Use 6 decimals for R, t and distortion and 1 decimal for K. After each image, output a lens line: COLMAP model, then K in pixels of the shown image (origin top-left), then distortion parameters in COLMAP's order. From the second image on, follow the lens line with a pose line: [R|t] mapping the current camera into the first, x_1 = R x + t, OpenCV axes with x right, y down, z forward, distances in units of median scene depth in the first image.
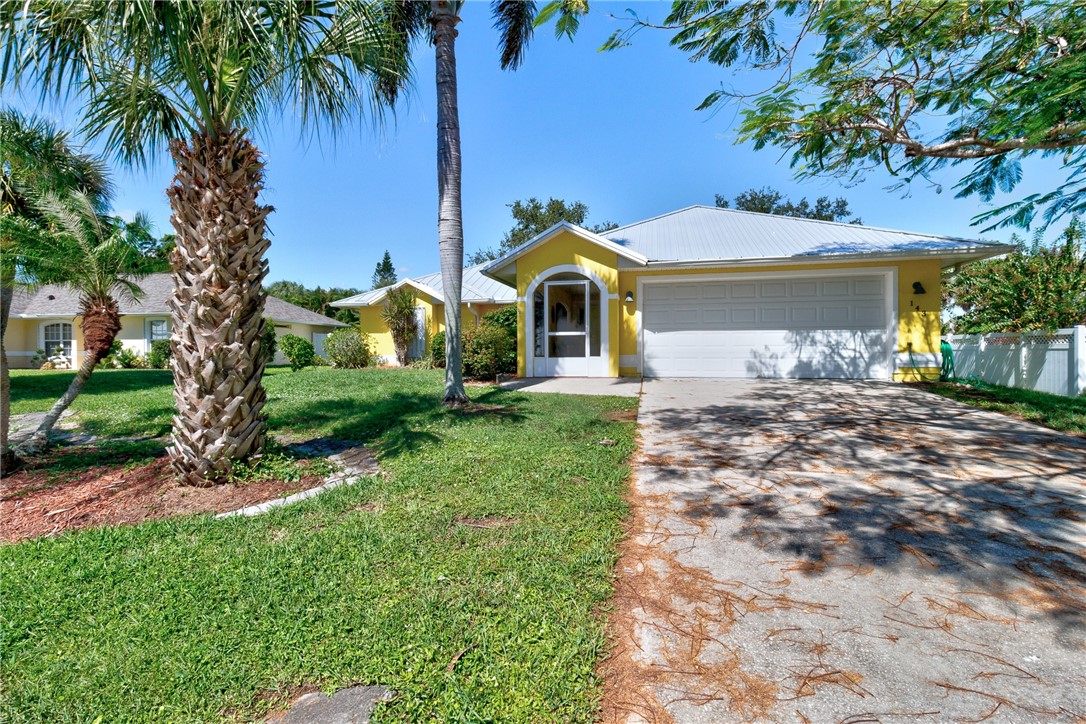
lens RADIAL K [[494.4, 0, 557.6], [0, 494.4, 356.2], [0, 0, 1]] dist [0.003043, 0.000714]
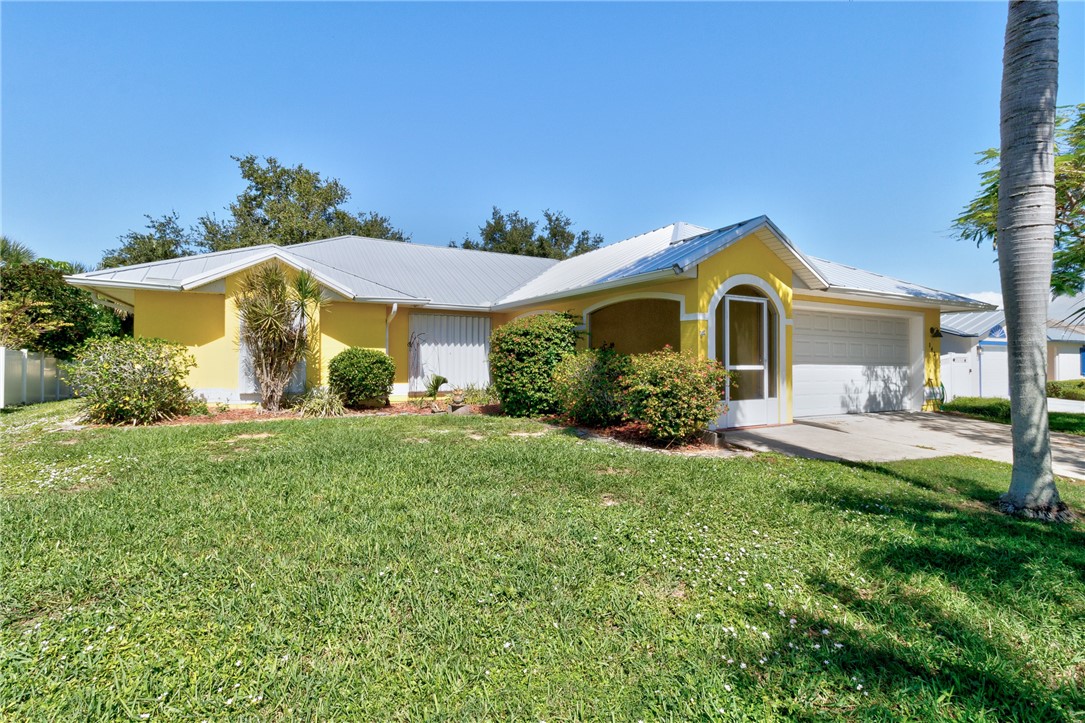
lens RADIAL K [[501.2, 0, 567.8], [0, 501.2, 360.2], [0, 0, 1]] dist [0.005757, 0.000286]
pose [[0.757990, 0.012520, 0.652146, -0.673105], [0.001224, 0.999787, -0.020617, -0.042228], [-0.652266, 0.016425, 0.757813, 0.613898]]
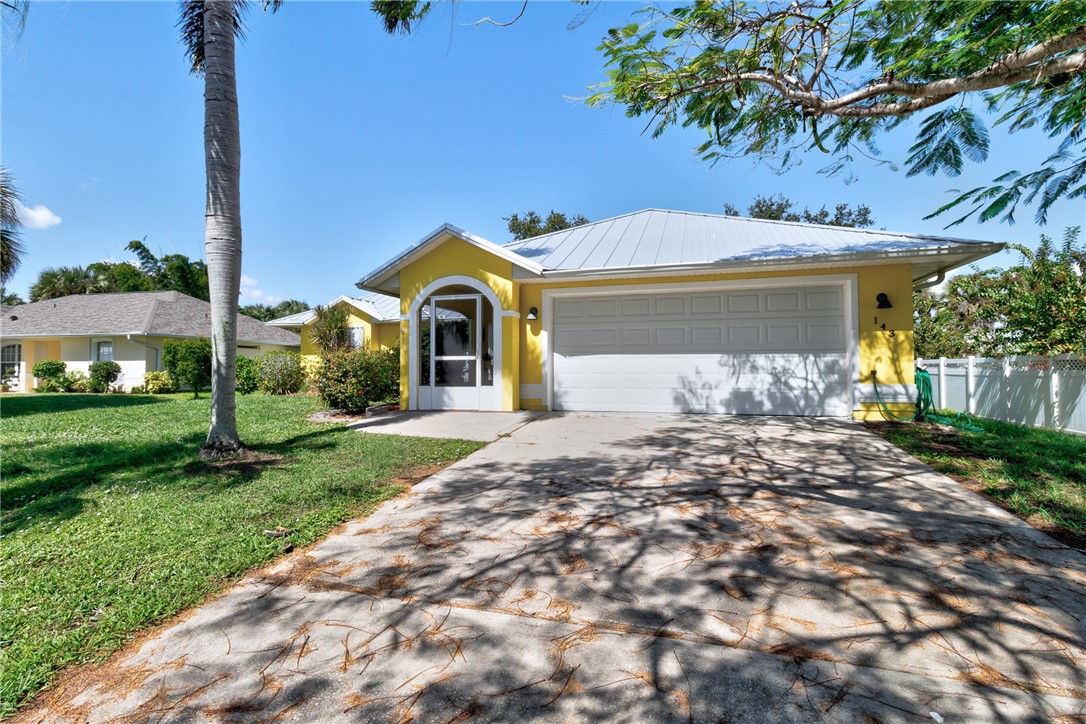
lens RADIAL K [[501.6, 0, 568.3], [0, 501.6, 360.7], [0, 0, 1]] dist [0.005757, 0.000286]
pose [[0.998424, 0.000400, -0.056127, 0.258316], [-0.002041, 0.999572, -0.029179, -0.017071], [0.056091, 0.029247, 0.997997, 0.167983]]
